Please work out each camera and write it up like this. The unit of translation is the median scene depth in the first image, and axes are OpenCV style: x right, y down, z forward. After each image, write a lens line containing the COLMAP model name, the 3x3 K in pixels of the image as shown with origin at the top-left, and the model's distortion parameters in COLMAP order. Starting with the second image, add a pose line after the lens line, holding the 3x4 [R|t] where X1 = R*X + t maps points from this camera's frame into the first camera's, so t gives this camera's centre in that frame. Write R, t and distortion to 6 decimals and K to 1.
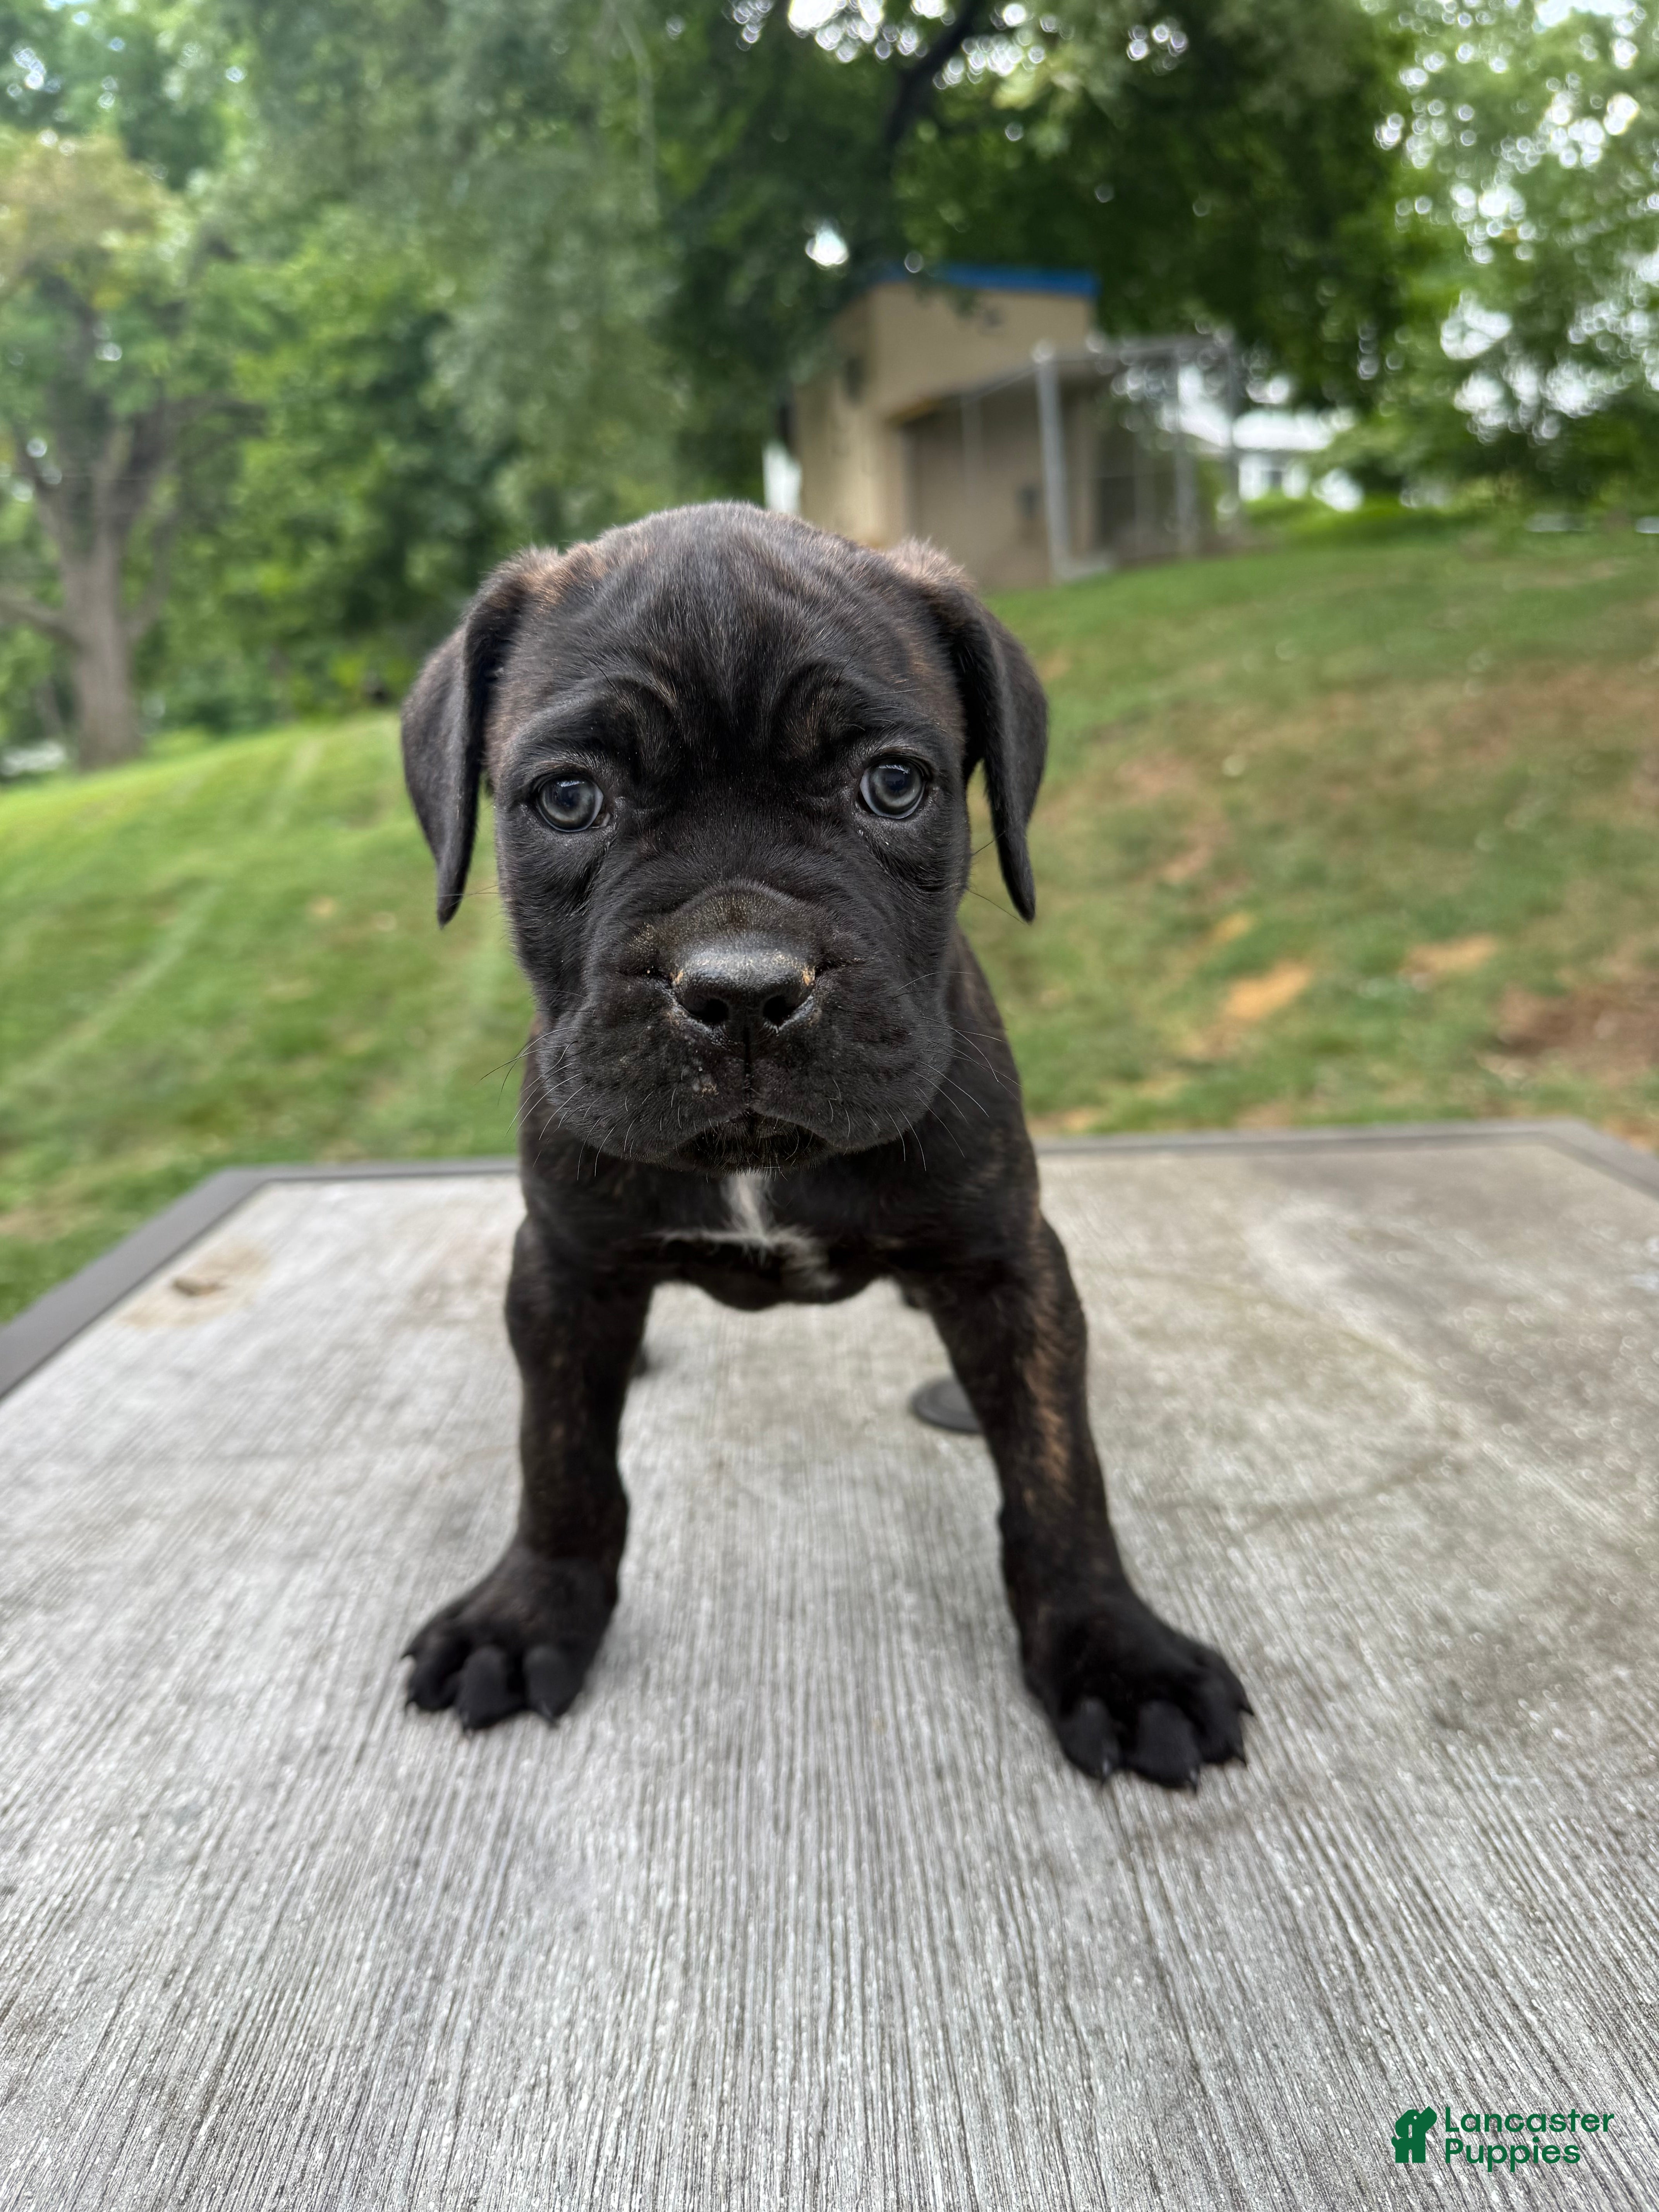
lens RADIAL K [[1577.5, 0, 824.4], [0, 1577.5, 1102.8], [0, 0, 1]] dist [-0.028884, 0.005240]
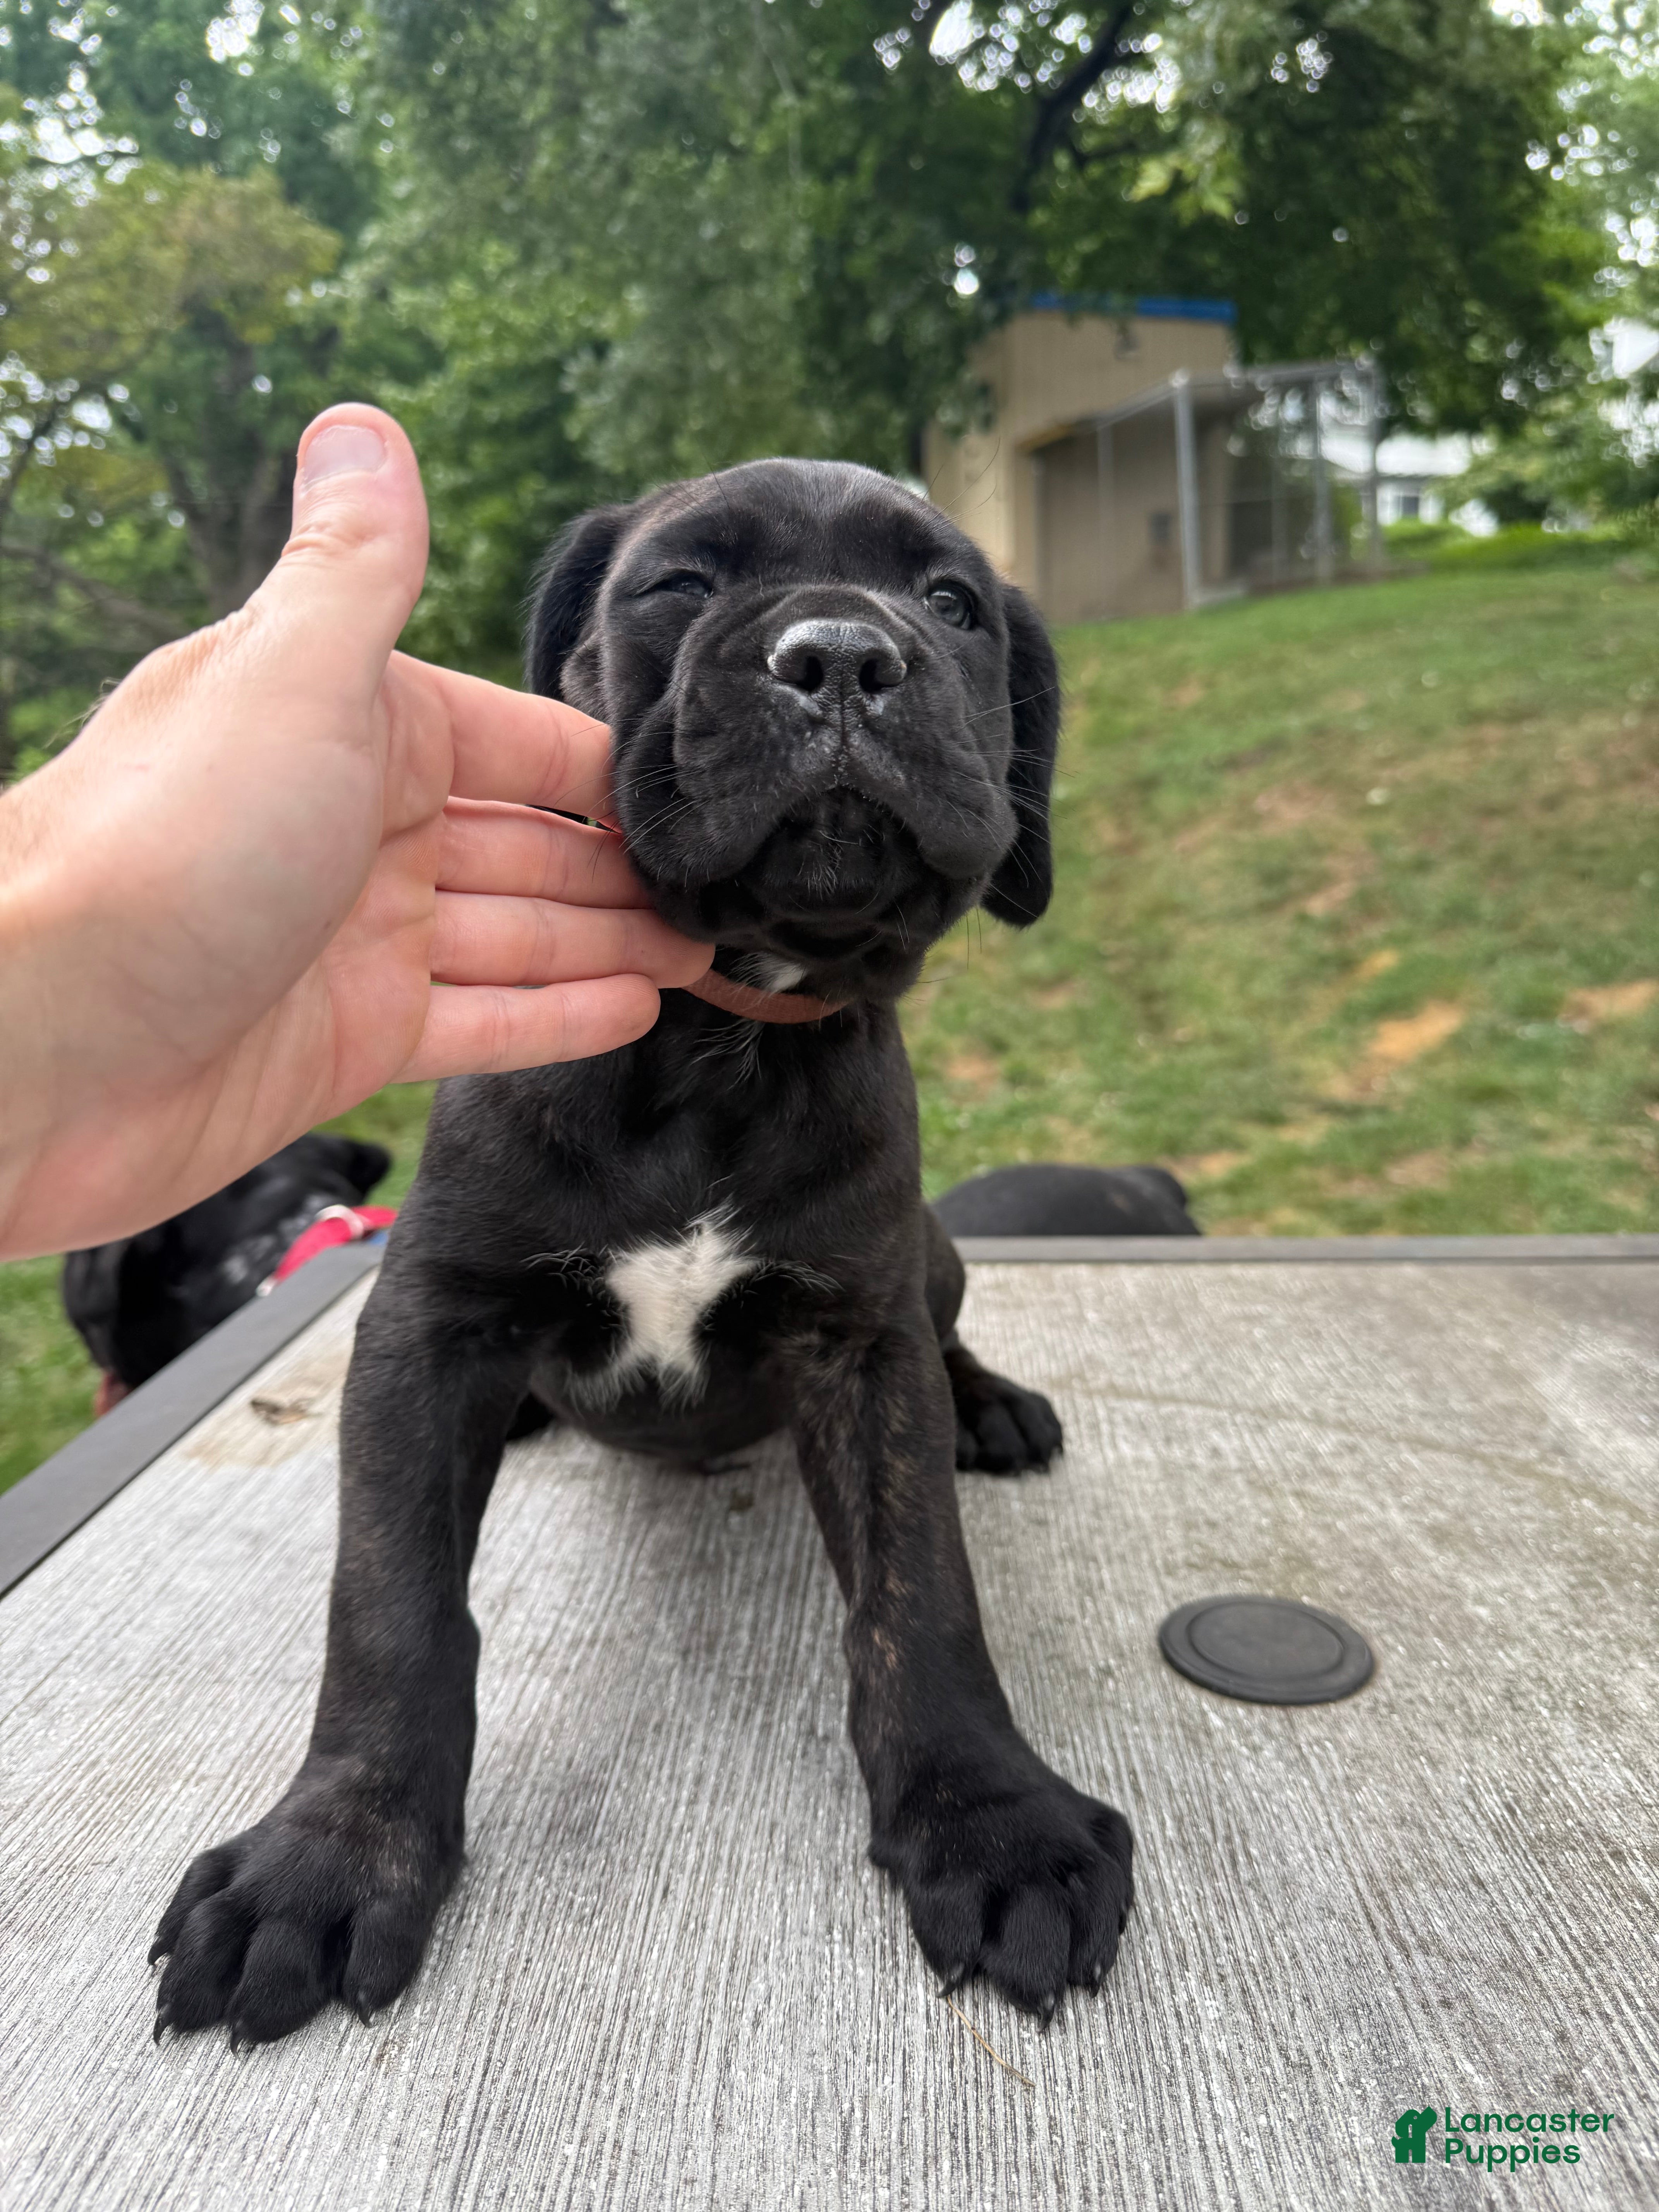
lens RADIAL K [[1564.7, 0, 830.1], [0, 1564.7, 1082.5], [0, 0, 1]] dist [-0.020399, 0.005403]
pose [[0.997425, 0.022378, -0.068139, -0.096202], [-0.024111, 0.999404, -0.024717, -0.095109], [0.067545, 0.026296, 0.997370, 0.348335]]
